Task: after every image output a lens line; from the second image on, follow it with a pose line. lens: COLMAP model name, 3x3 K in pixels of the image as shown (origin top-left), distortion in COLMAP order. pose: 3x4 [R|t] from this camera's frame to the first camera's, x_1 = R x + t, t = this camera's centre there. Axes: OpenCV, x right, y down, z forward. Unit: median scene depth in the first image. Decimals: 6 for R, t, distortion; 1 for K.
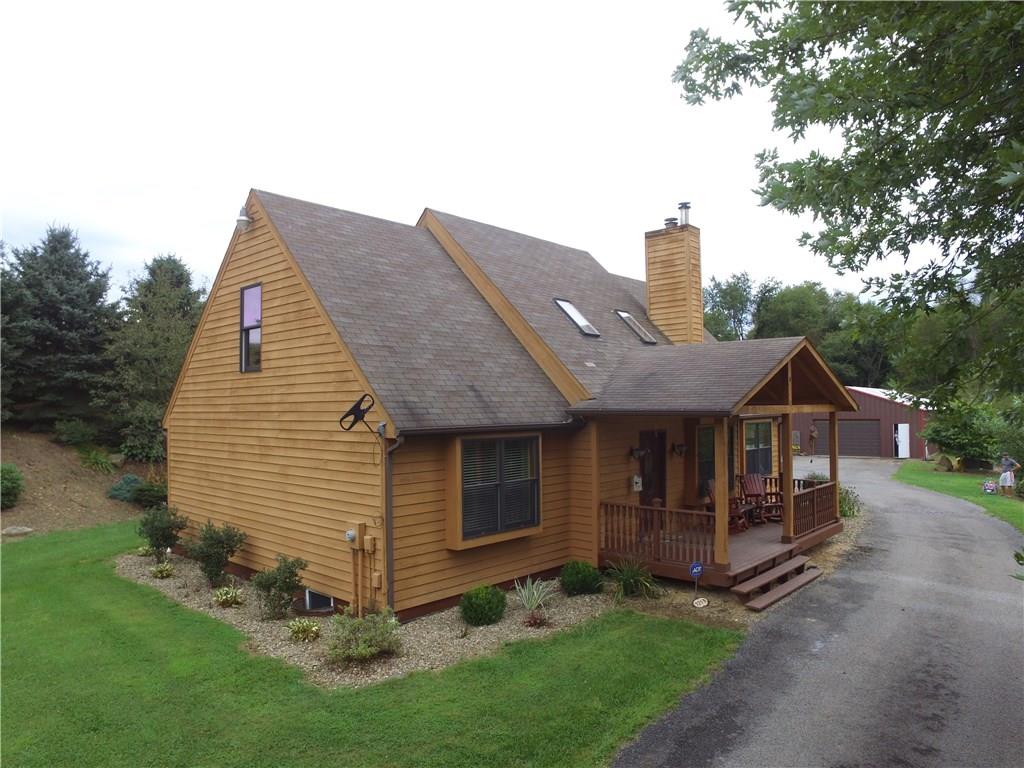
lens RADIAL K [[690.2, 0, 508.4], [0, 690.2, 387.3], [0, 0, 1]] dist [-0.116934, 0.083094]
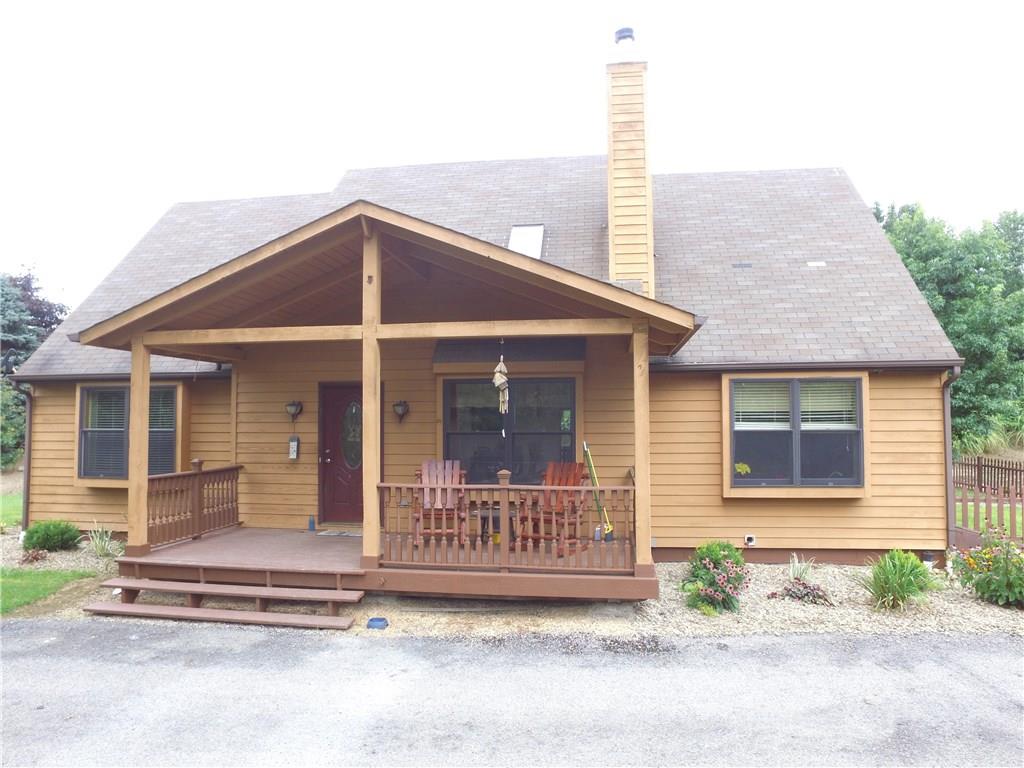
lens RADIAL K [[690.2, 0, 508.4], [0, 690.2, 387.3], [0, 0, 1]] dist [-0.116934, 0.083094]
pose [[0.602101, 0.079937, -0.794408, 1.213909], [0.035930, 0.991255, 0.126977, -0.039952], [0.797611, -0.104996, 0.593964, 0.853892]]
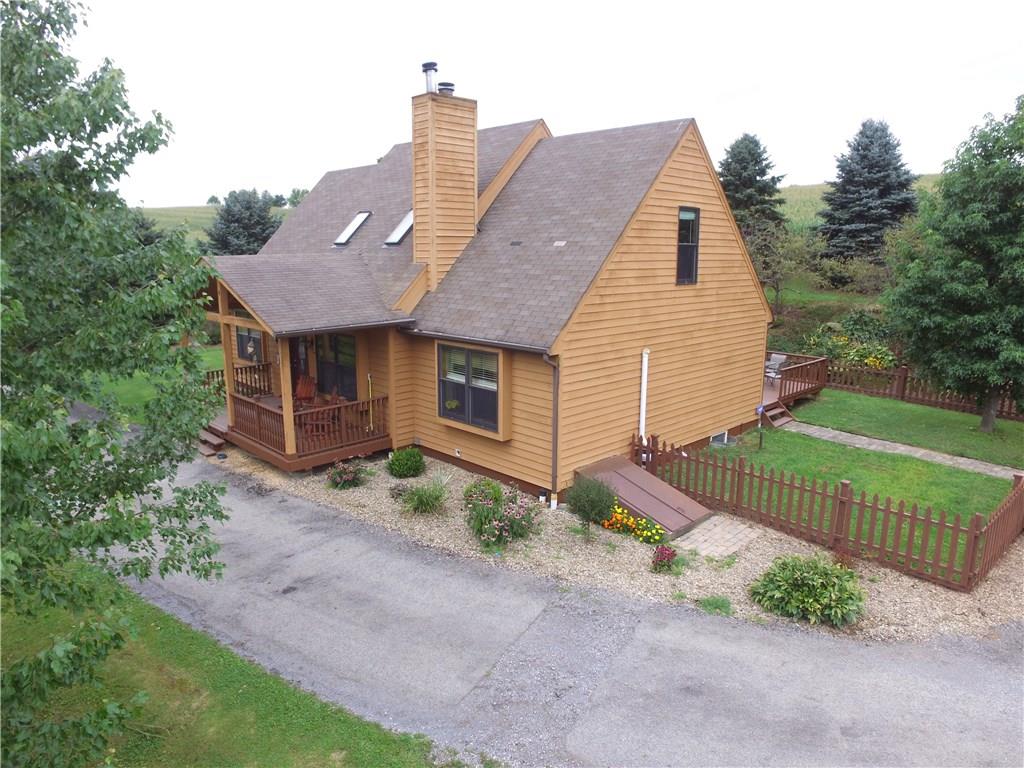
lens RADIAL K [[690.2, 0, 508.4], [0, 690.2, 387.3], [0, 0, 1]] dist [-0.116934, 0.083094]
pose [[-0.009662, 0.322787, -0.946422, 2.065071], [0.136260, 0.938063, 0.318545, -0.282381], [0.990626, -0.125882, -0.053046, 1.981376]]
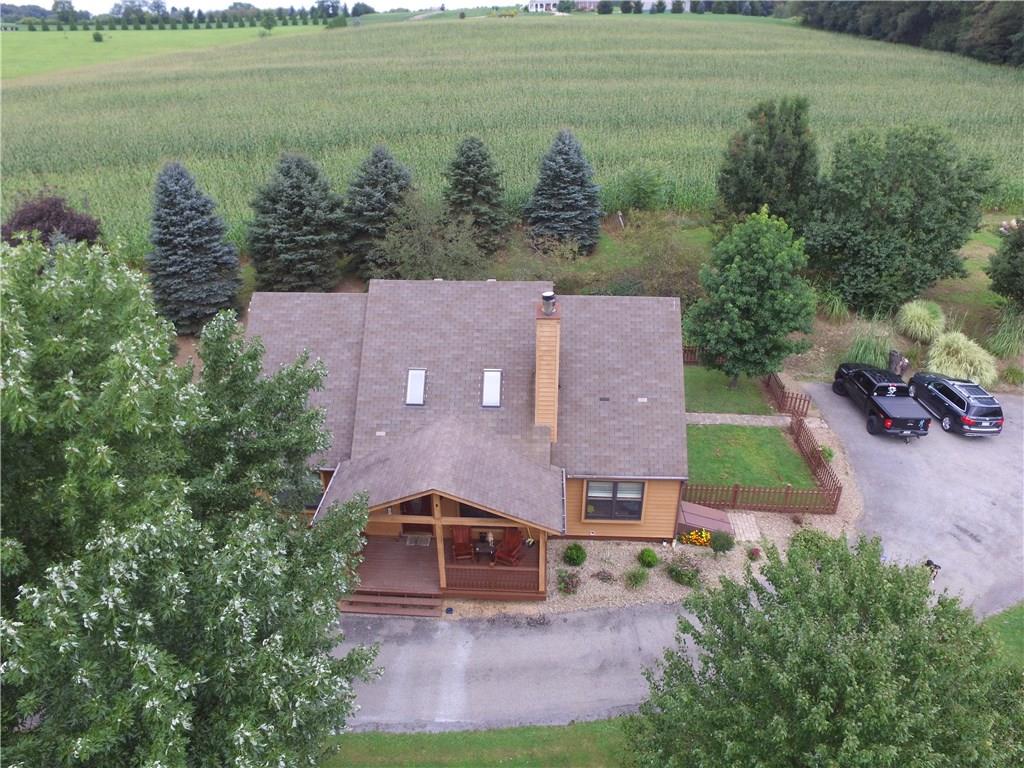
lens RADIAL K [[690.2, 0, 508.4], [0, 690.2, 387.3], [0, 0, 1]] dist [-0.116934, 0.083094]
pose [[0.670973, 0.442415, -0.595033, 1.665640], [0.024395, 0.788885, 0.614056, -1.620823], [0.741081, -0.426531, 0.518528, 0.463492]]
